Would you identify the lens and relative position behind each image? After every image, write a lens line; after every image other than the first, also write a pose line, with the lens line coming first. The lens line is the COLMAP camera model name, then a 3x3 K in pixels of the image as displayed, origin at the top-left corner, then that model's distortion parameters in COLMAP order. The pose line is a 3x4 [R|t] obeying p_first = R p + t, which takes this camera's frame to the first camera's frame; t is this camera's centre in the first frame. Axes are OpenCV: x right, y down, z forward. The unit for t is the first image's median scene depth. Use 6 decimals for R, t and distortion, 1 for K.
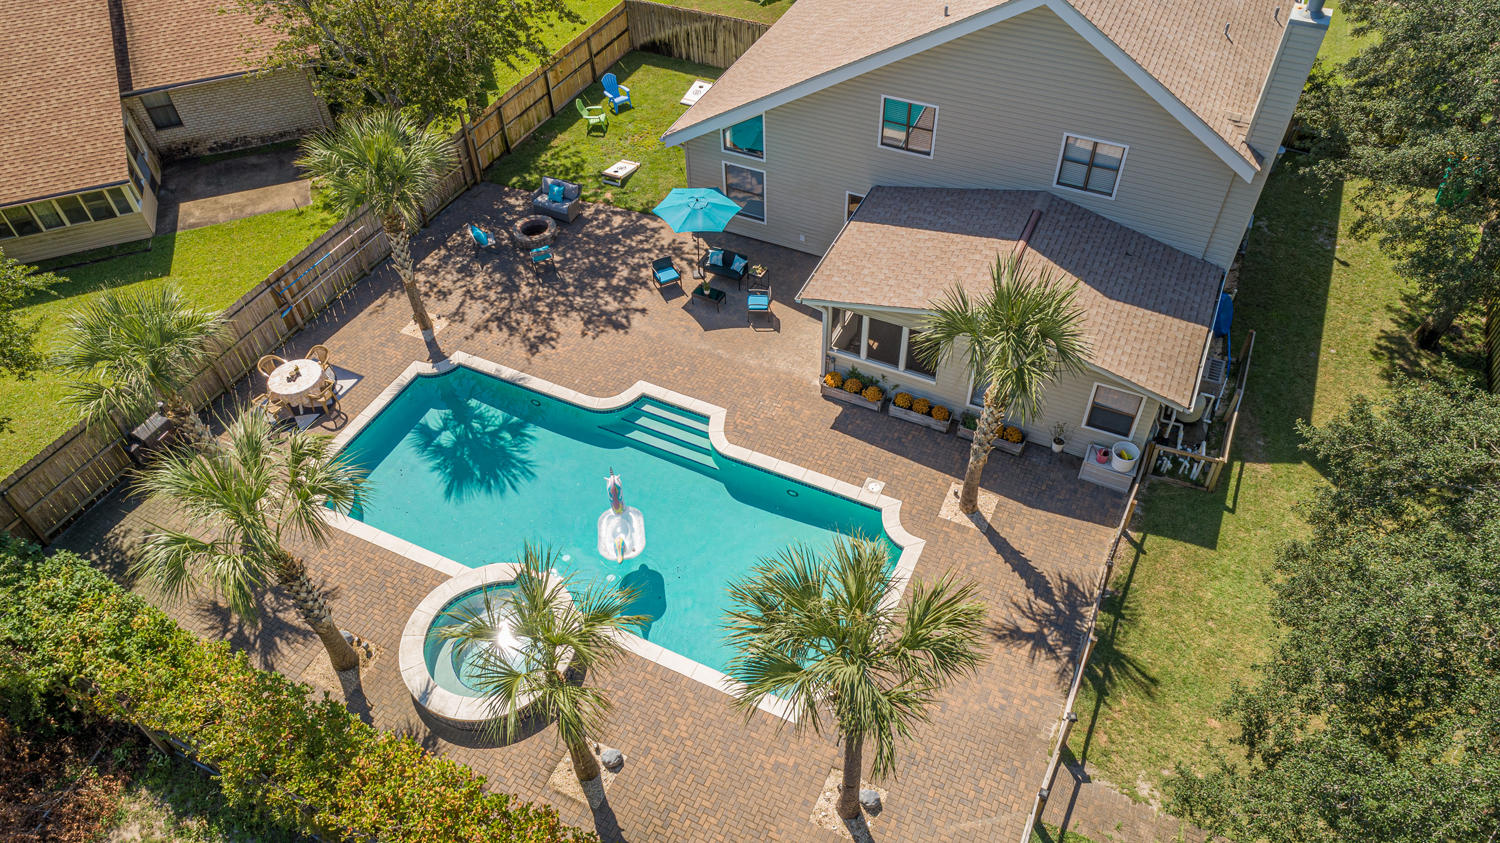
lens RADIAL K [[1033.1, 0, 750.0], [0, 1033.1, 421.5], [0, 0, 1]] dist [-0.000007, 0.000221]
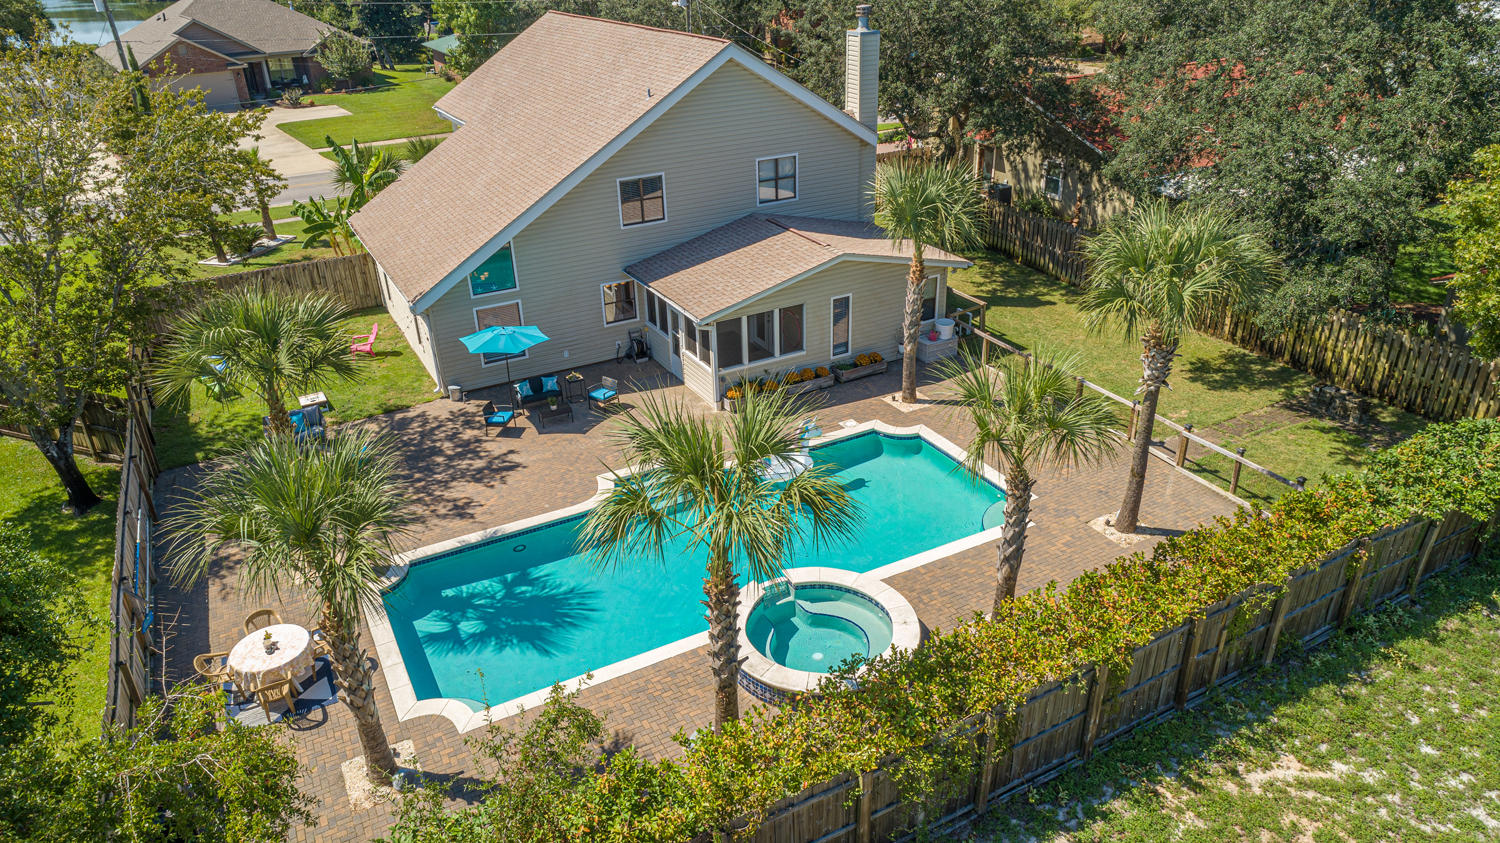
lens RADIAL K [[1033.1, 0, 750.0], [0, 1033.1, 421.5], [0, 0, 1]] dist [-0.000007, 0.000221]
pose [[0.599844, -0.359749, 0.714680, -0.681811], [0.587666, 0.804261, -0.088397, 0.087051], [-0.542988, 0.473018, 0.693843, 0.238385]]
